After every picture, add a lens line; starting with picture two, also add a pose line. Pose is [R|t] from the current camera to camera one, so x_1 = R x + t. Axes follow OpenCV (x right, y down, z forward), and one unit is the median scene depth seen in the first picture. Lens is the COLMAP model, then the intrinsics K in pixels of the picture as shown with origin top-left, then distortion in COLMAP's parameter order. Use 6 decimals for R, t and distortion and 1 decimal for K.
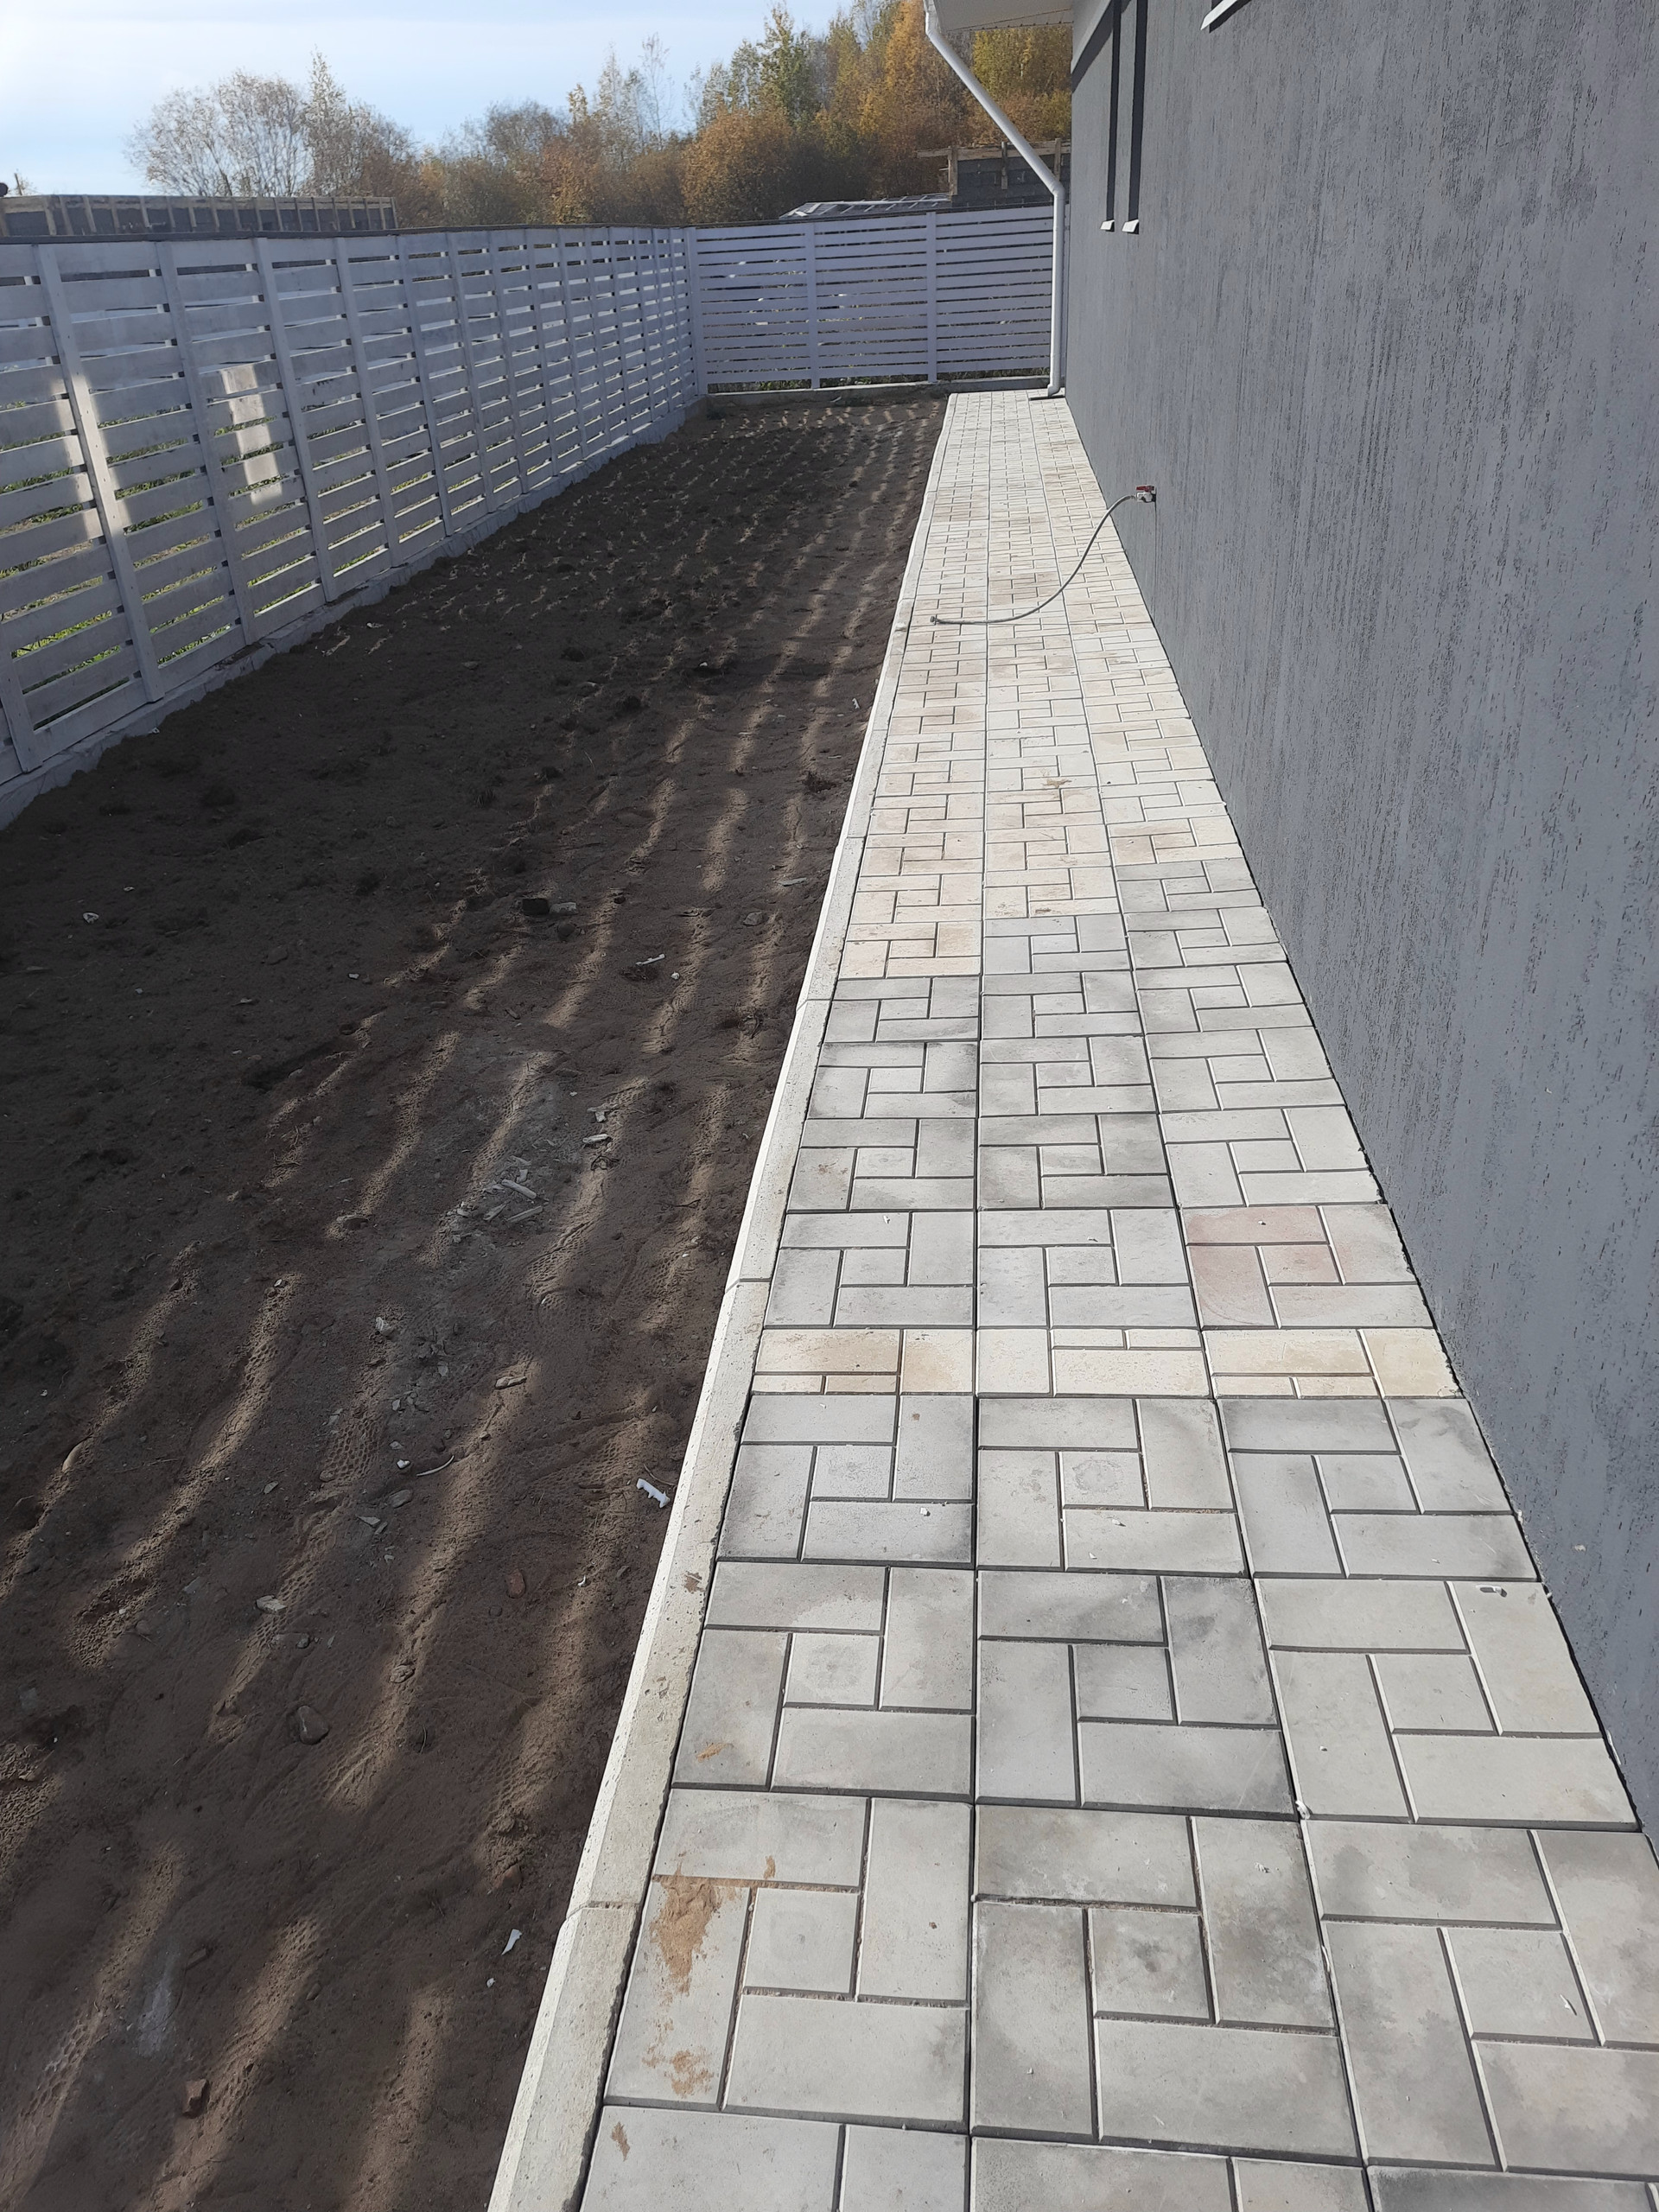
lens RADIAL K [[1574.6, 0, 827.4], [0, 1574.6, 1088.1], [0, 0, 1]] dist [0.072775, -0.064878]
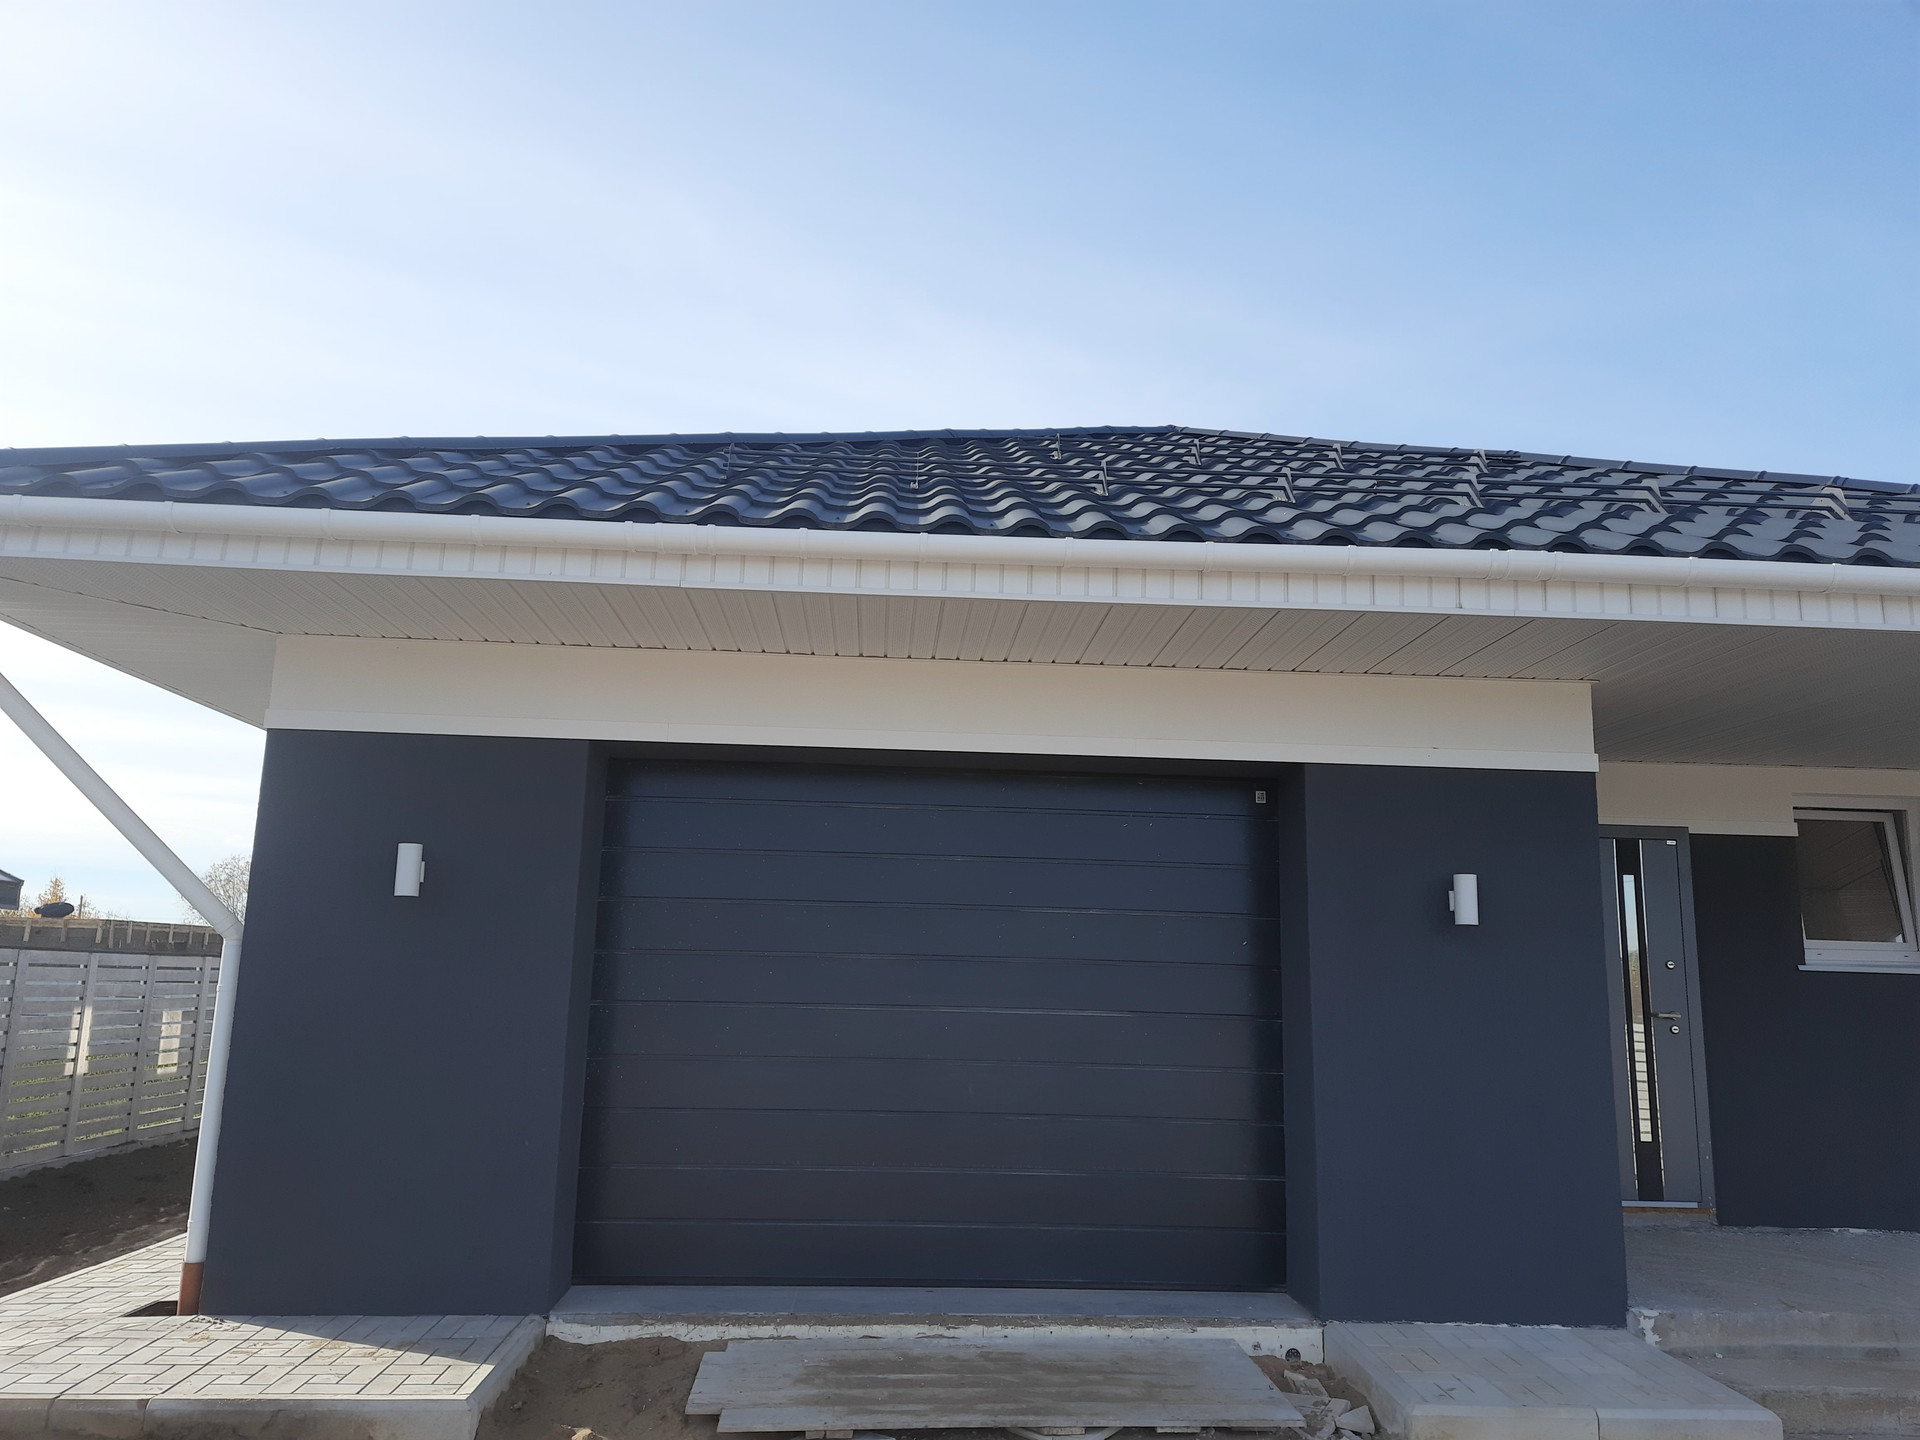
lens RADIAL K [[1366.8, 0, 961.7], [0, 1366.8, 733.8], [0, 0, 1]] dist [0.072775, -0.064878]
pose [[0.986698, 0.090773, 0.134859, 0.411442], [0.012662, 0.784146, -0.620448, 0.450808], [-0.162069, 0.613902, 0.772566, -0.875549]]
